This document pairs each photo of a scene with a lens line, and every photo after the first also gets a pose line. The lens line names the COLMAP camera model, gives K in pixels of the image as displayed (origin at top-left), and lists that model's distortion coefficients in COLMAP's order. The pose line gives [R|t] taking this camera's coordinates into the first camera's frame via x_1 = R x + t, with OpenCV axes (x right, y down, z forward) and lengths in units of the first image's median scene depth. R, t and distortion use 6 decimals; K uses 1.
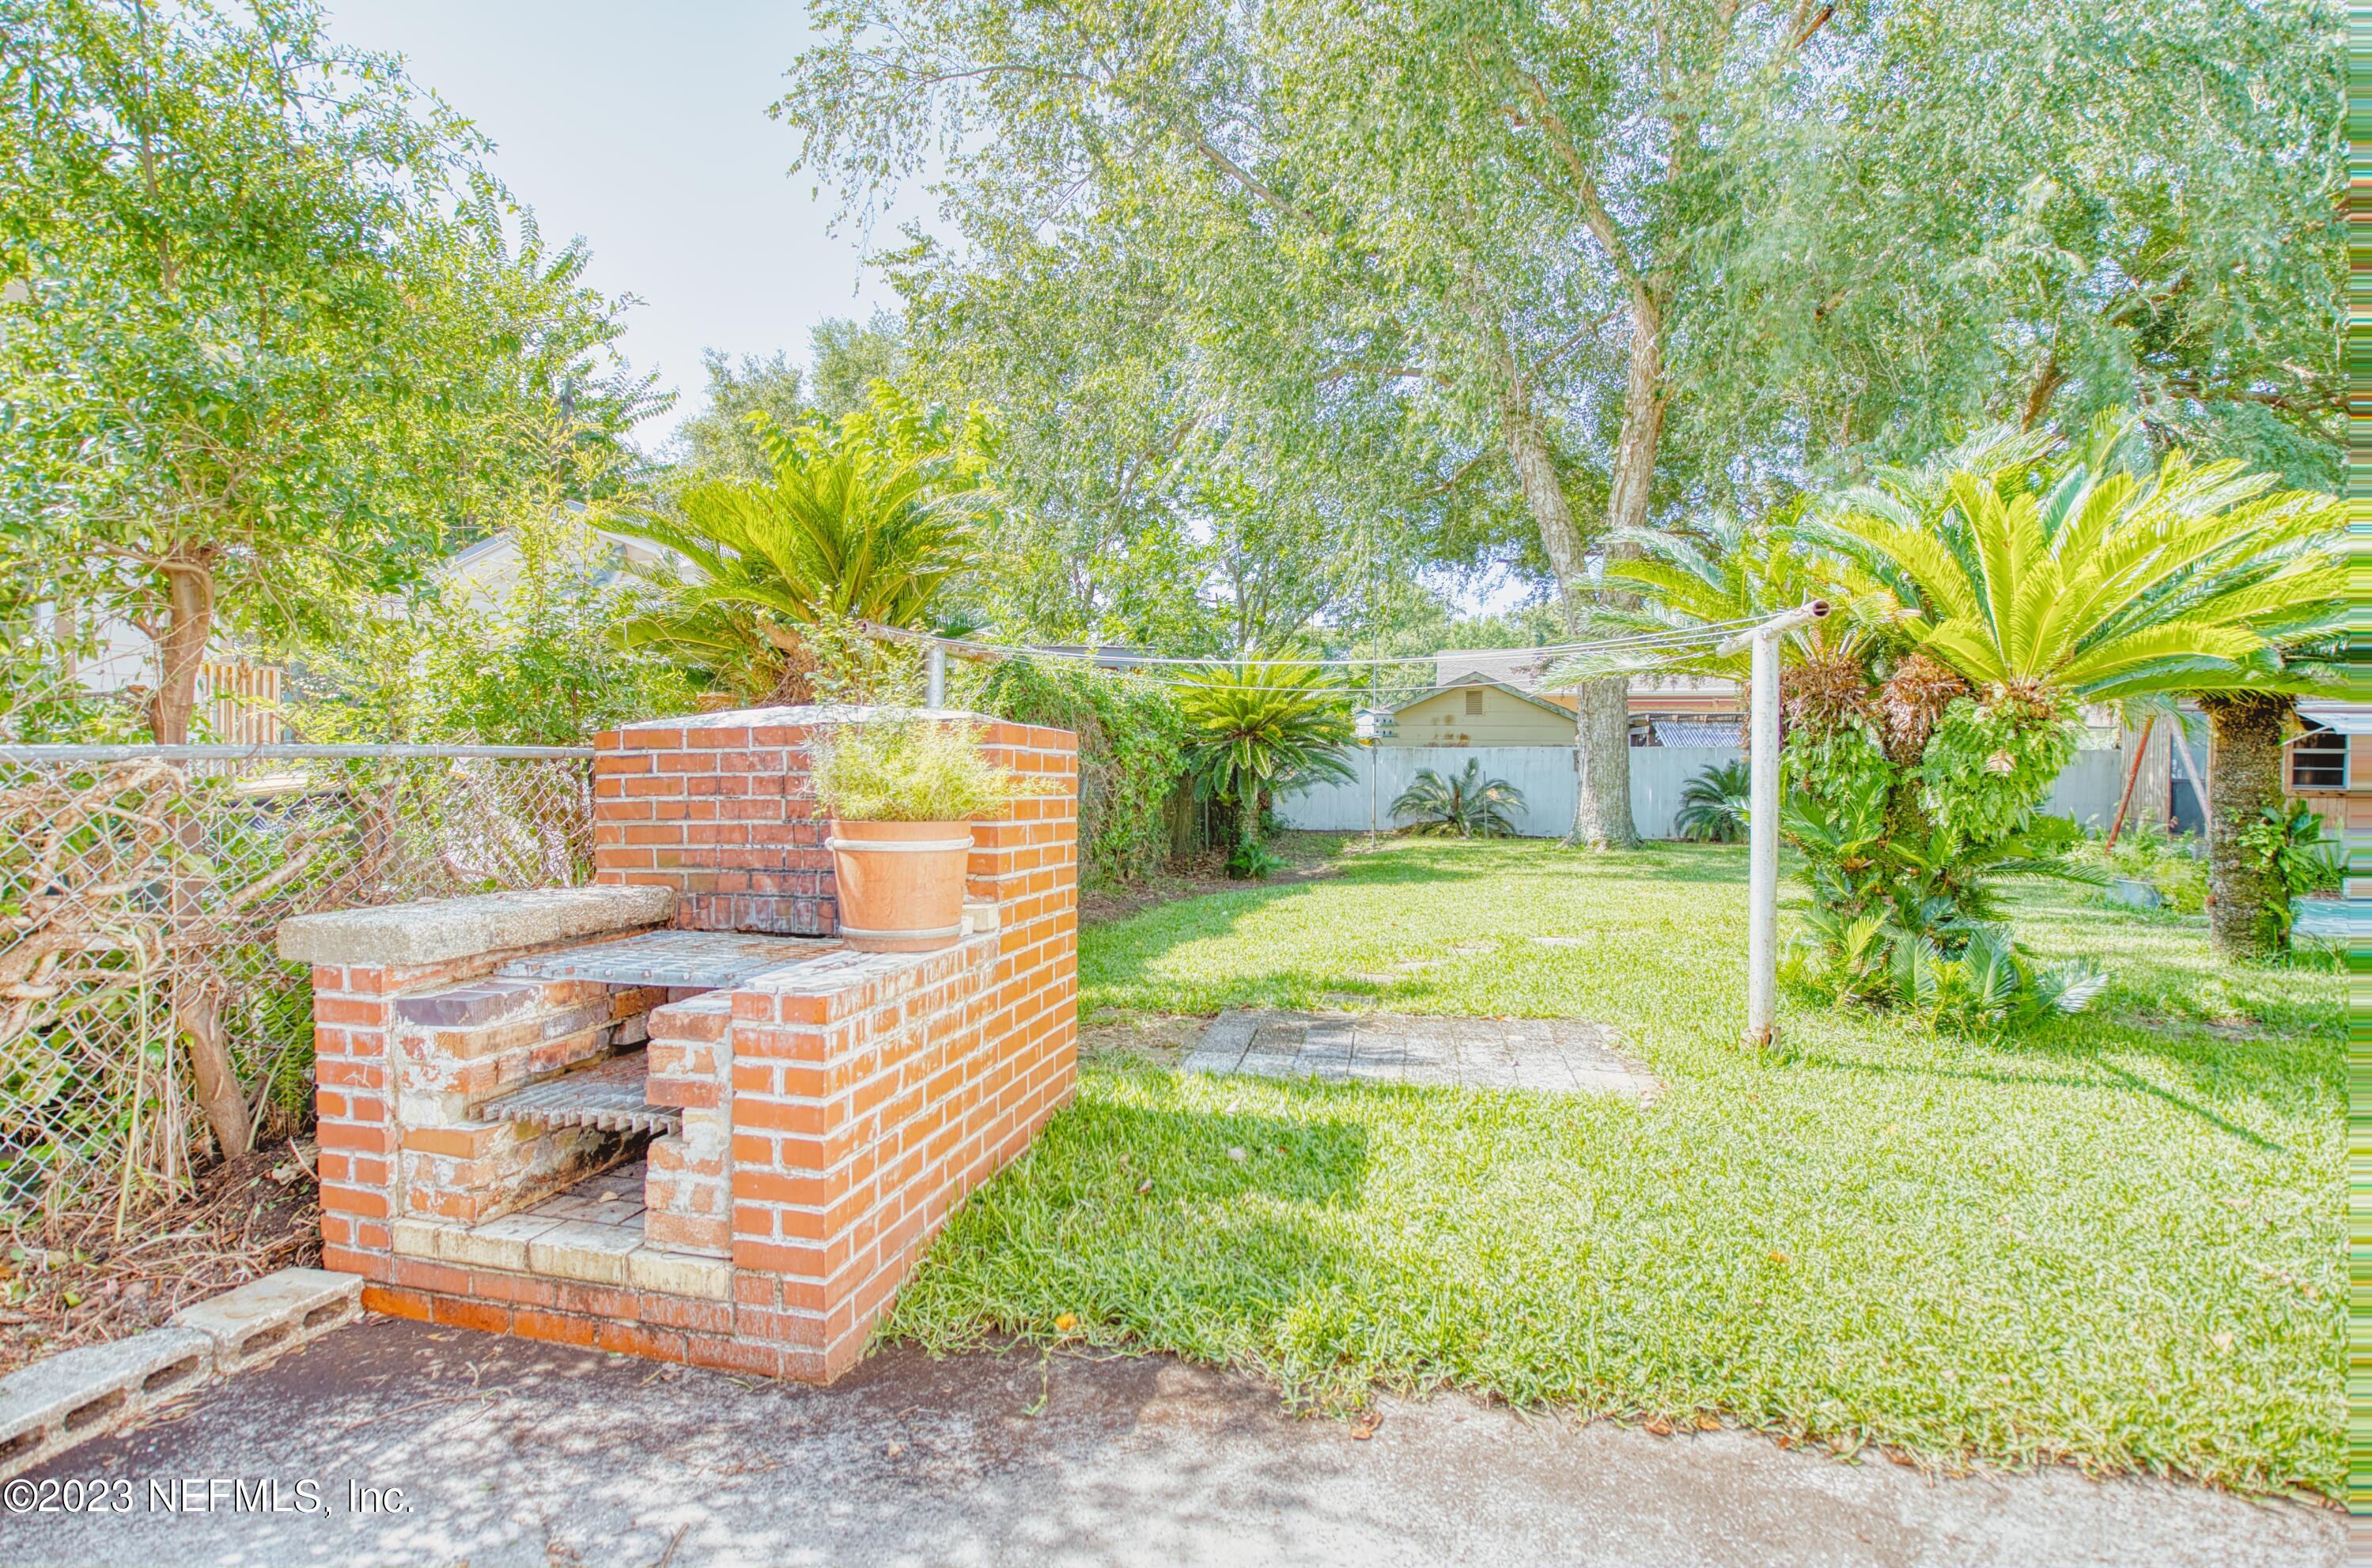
lens RADIAL K [[1110.4, 0, 1180.7], [0, 1110.4, 782.2], [0, 0, 1]] dist [-0.041100, 0.007523]
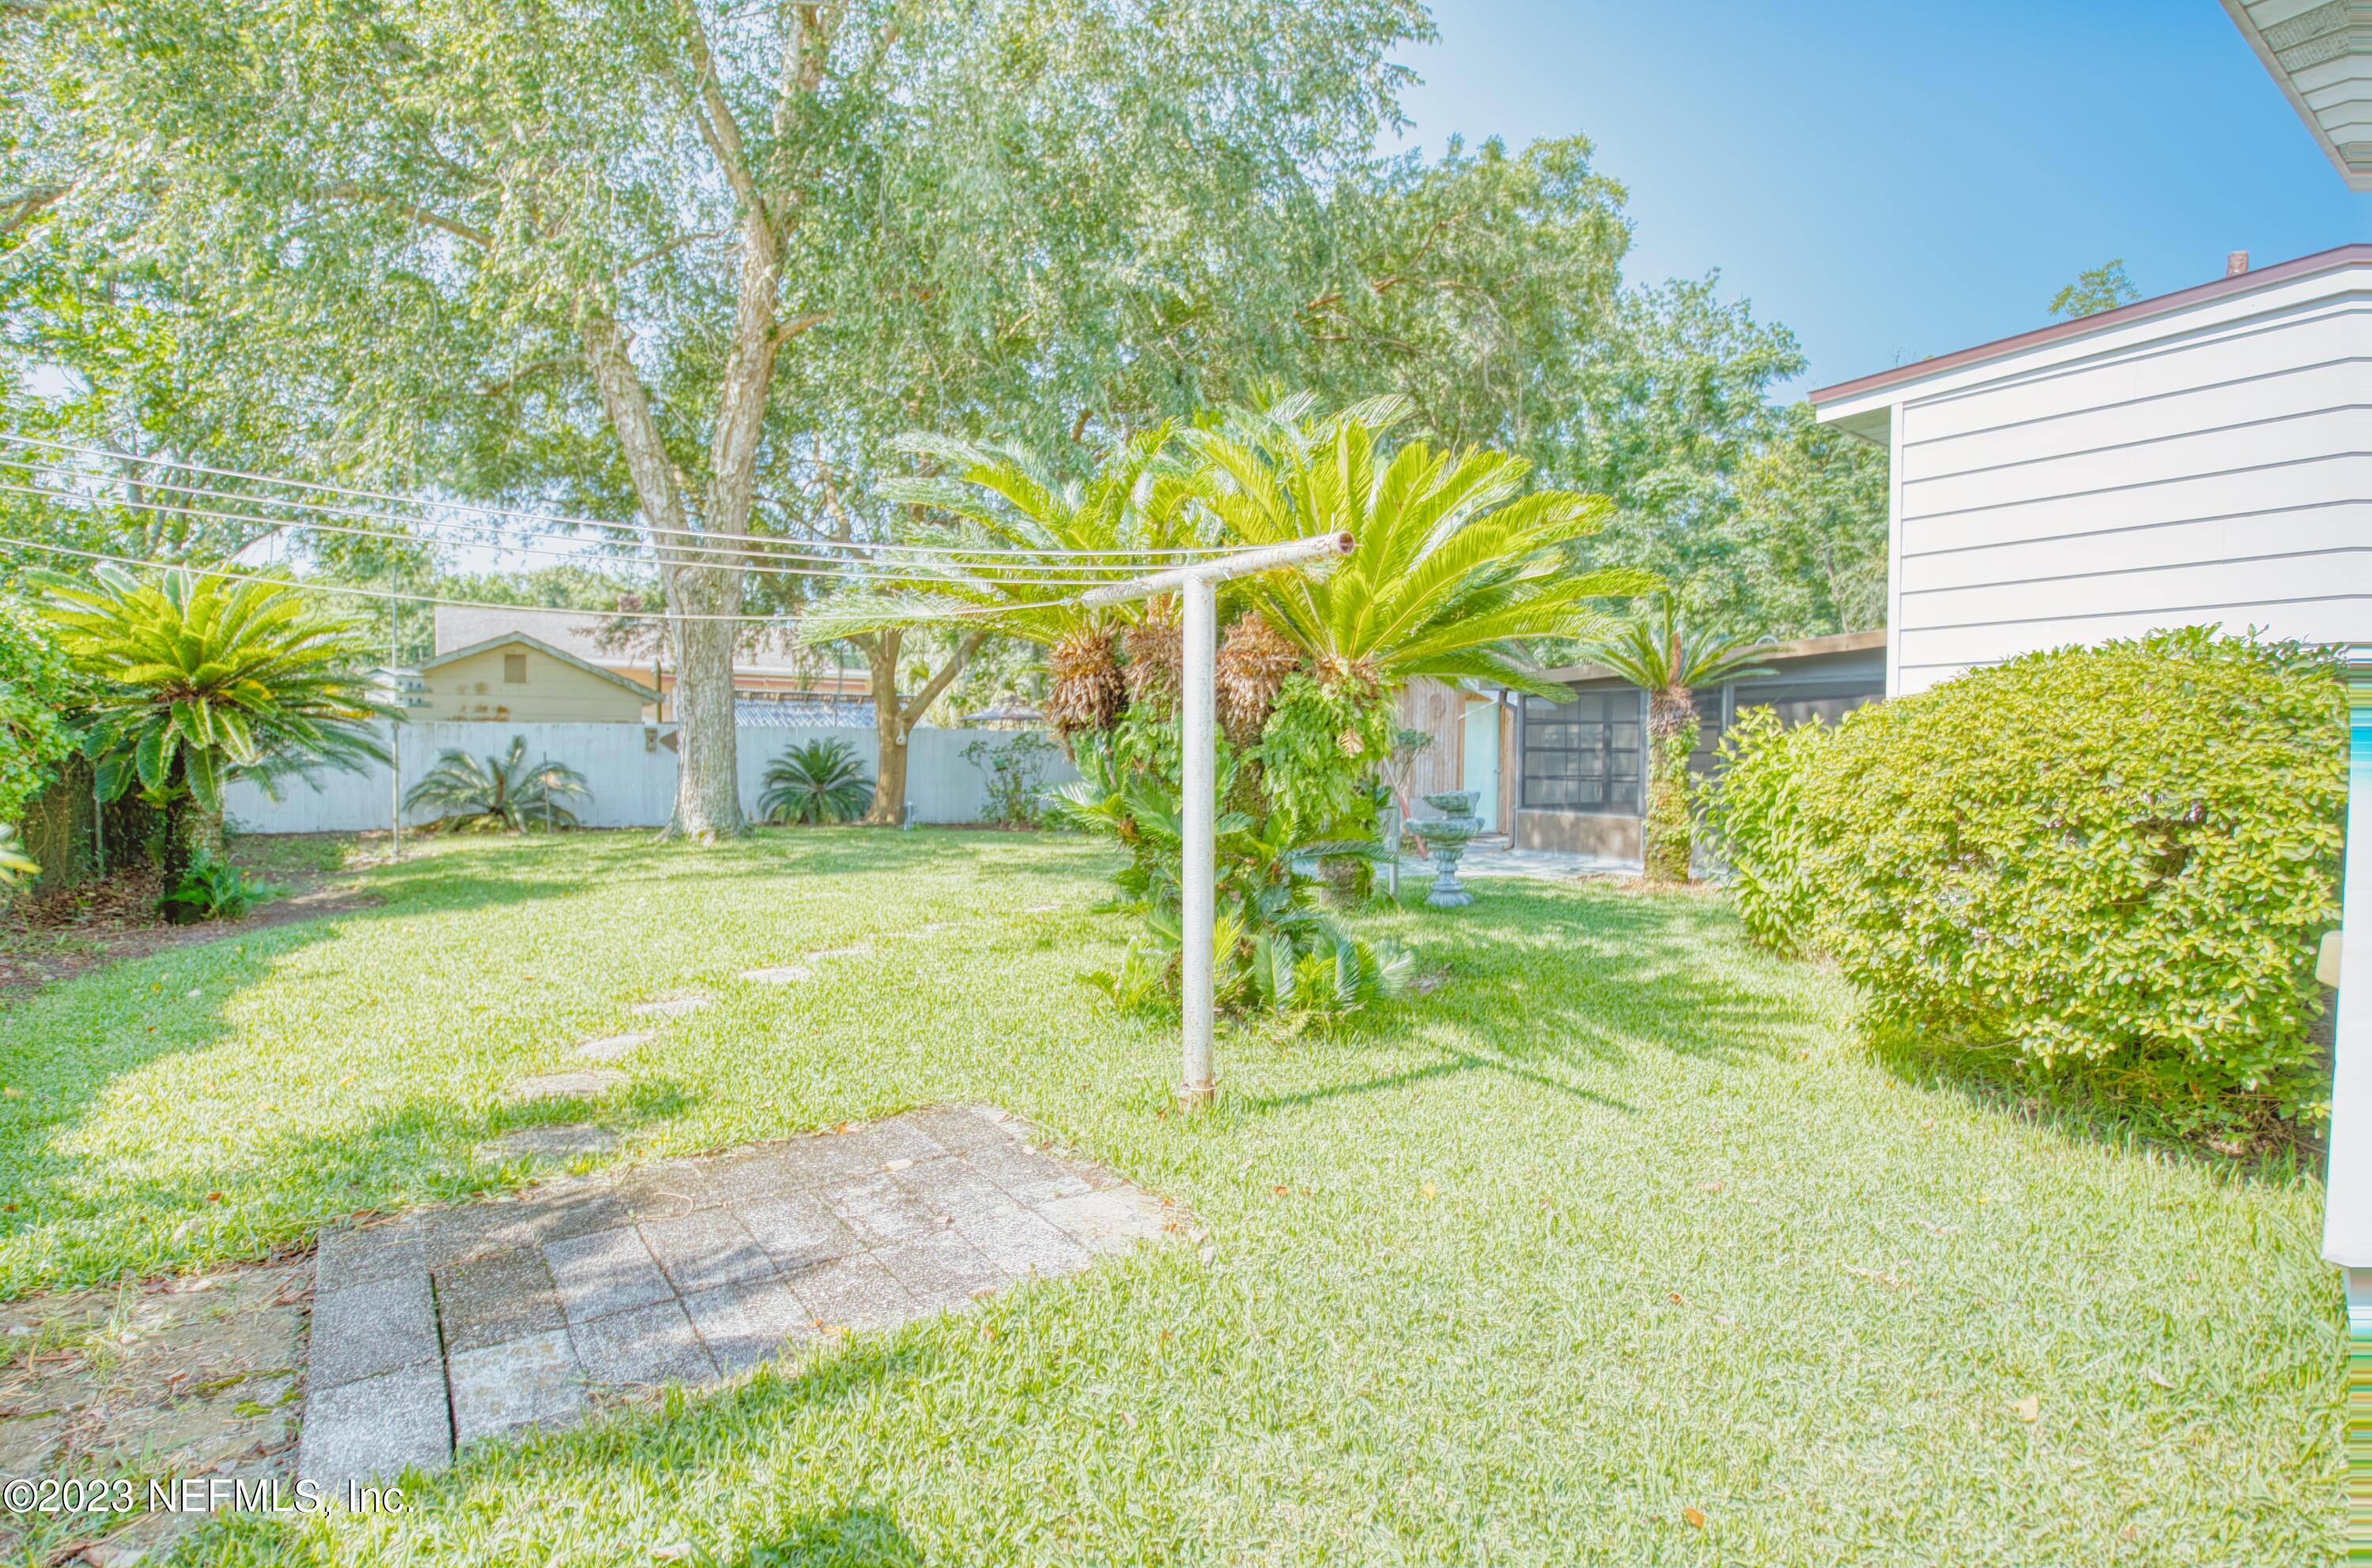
lens RADIAL K [[1110.4, 0, 1164.6], [0, 1110.4, 782.8], [0, 0, 1]] dist [-0.041100, 0.007523]
pose [[0.673040, -0.020935, 0.739310, -0.030127], [0.007145, 0.999737, 0.021806, -0.002373], [-0.739572, -0.009394, 0.673012, 0.205212]]
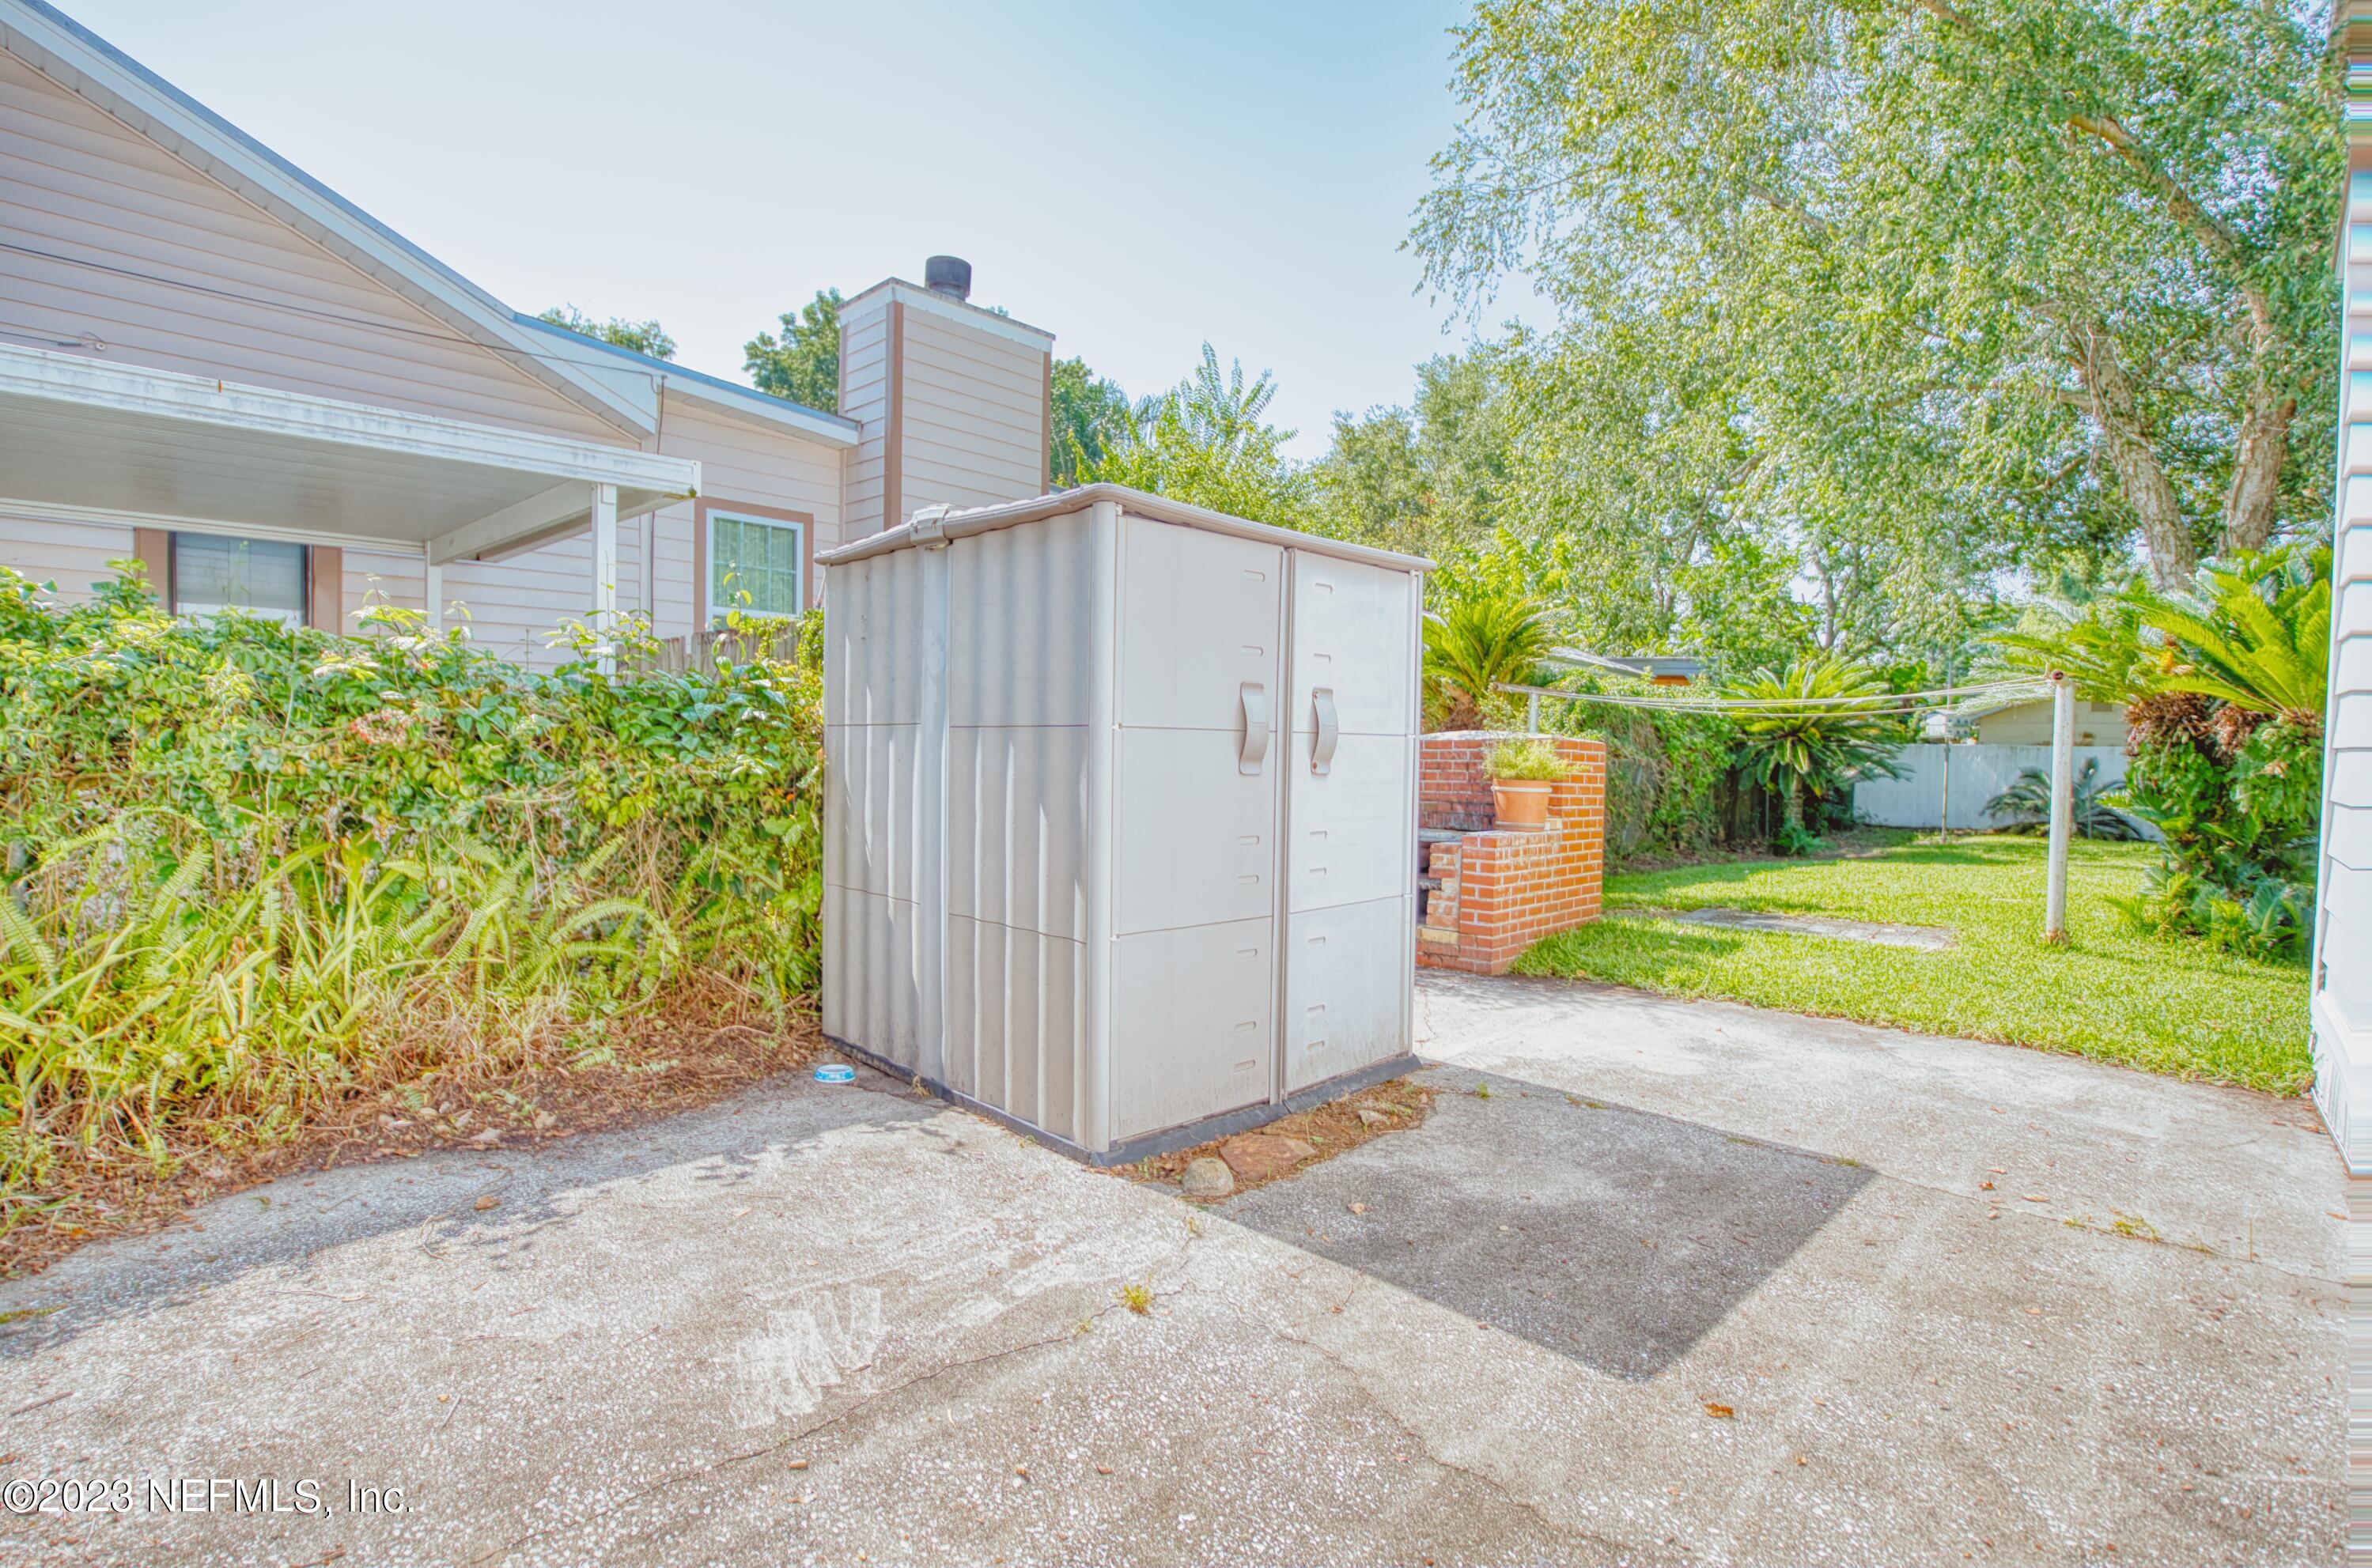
lens RADIAL K [[1110.4, 0, 1170.9], [0, 1110.4, 779.9], [0, 0, 1]] dist [-0.041100, 0.007523]
pose [[0.866421, 0.024967, -0.498690, 0.083466], [-0.021602, 0.999688, 0.012519, 0.005332], [0.498847, -0.000074, 0.866690, -0.424190]]
